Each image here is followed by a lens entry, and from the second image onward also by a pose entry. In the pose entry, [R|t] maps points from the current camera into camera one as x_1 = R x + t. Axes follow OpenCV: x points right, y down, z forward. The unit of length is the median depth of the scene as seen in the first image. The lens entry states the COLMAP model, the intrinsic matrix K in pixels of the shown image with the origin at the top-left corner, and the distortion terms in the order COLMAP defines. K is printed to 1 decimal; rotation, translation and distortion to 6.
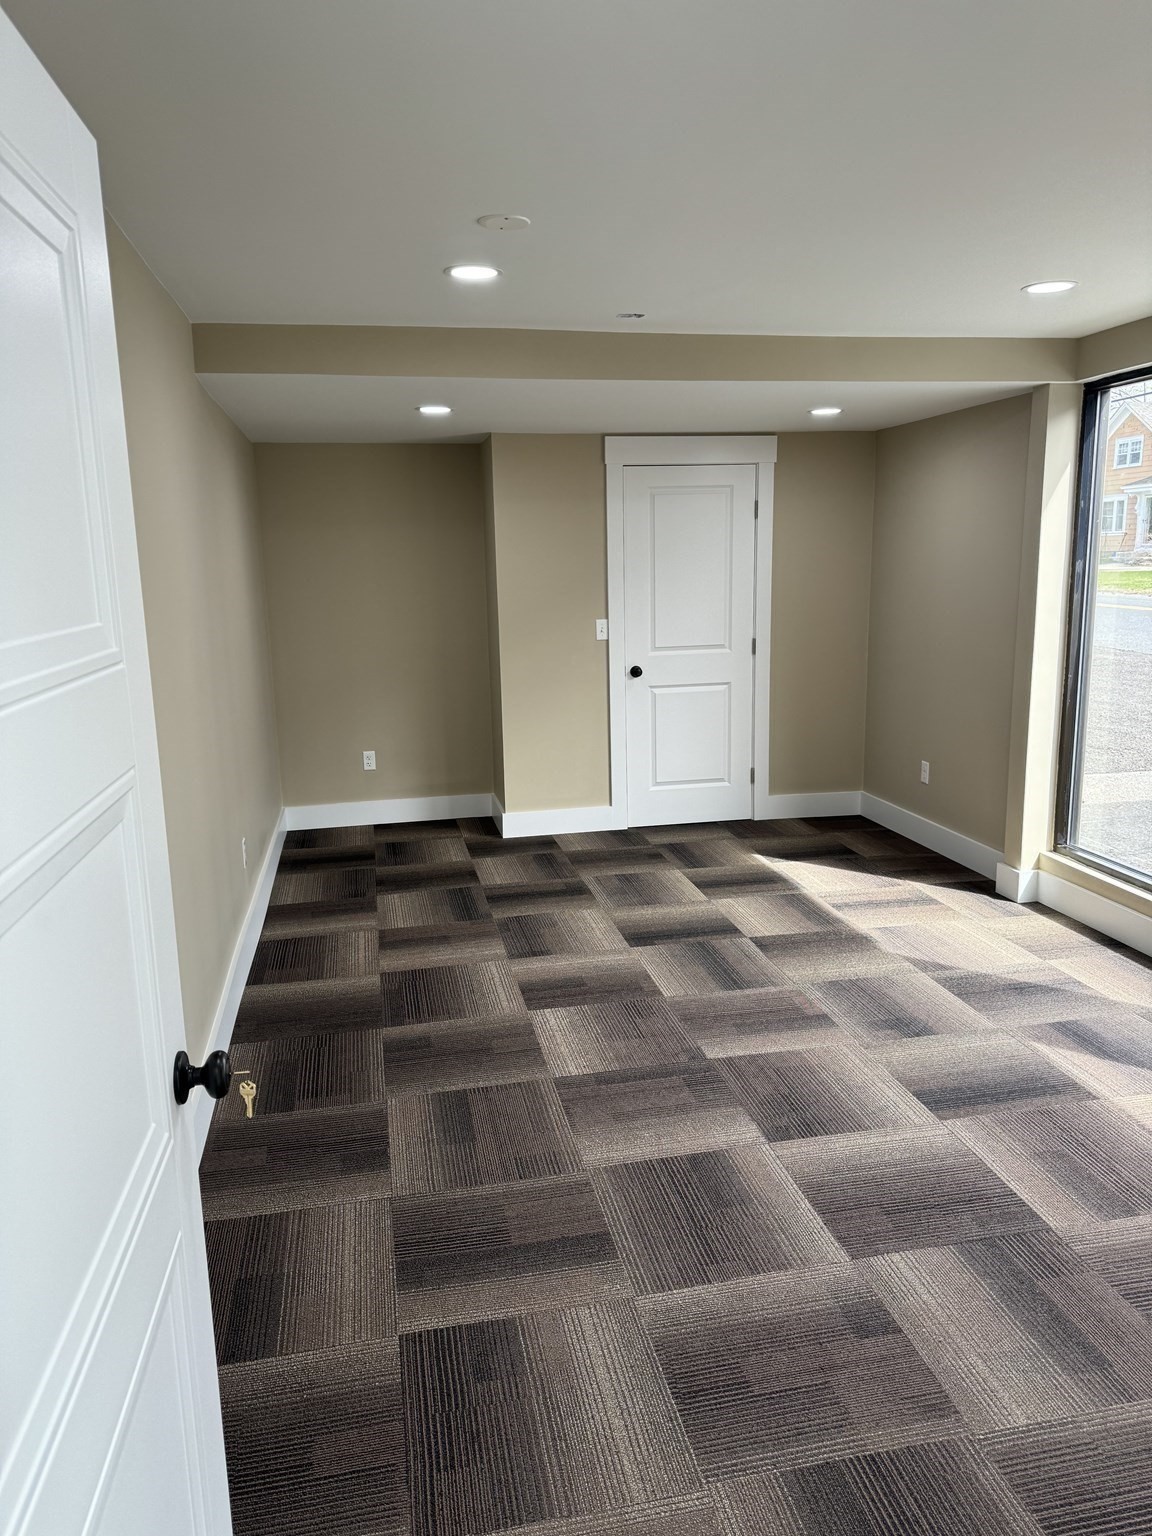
lens RADIAL K [[1068.7, 0, 576.0], [0, 1068.7, 768.0], [0, 0, 1]] dist [0.062944, -0.003785]
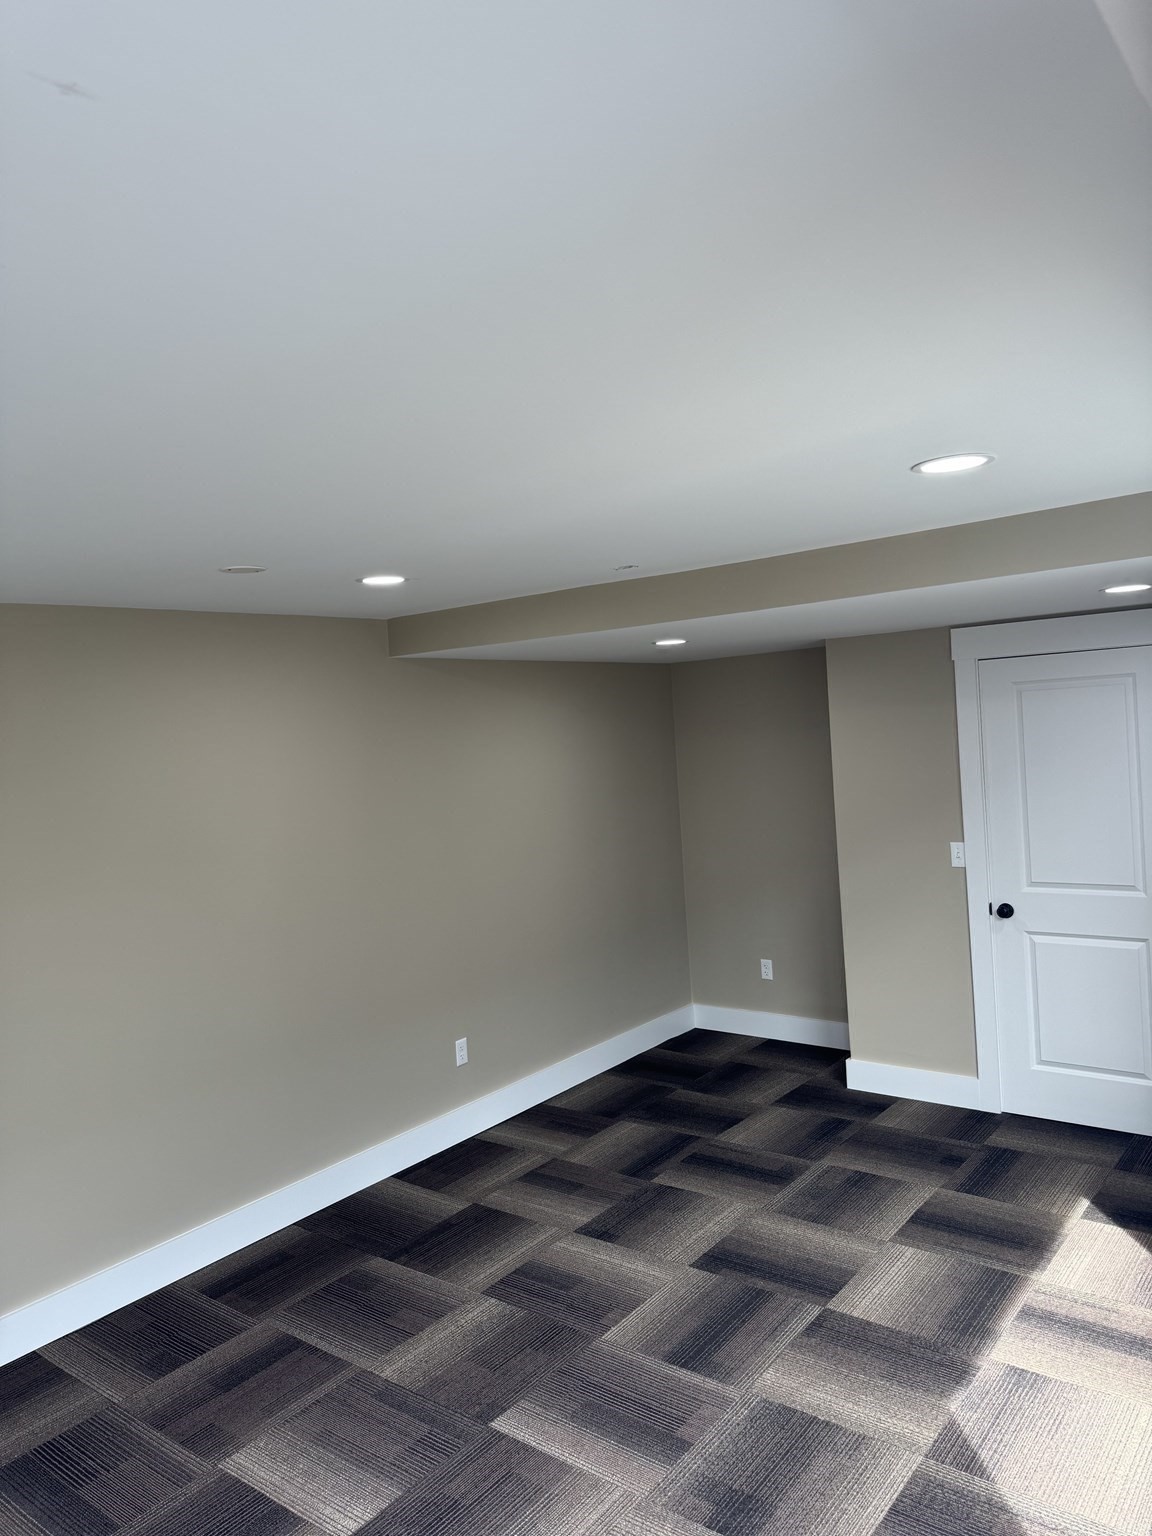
lens RADIAL K [[1106.0, 0, 573.3], [0, 1106.0, 716.7], [0, 0, 1]] dist [0.004956, -0.005512]
pose [[0.656785, -0.015576, -0.753917, 0.638093], [-0.102333, 0.988697, -0.109576, -0.150915], [0.747102, 0.149118, 0.647767, 0.295793]]
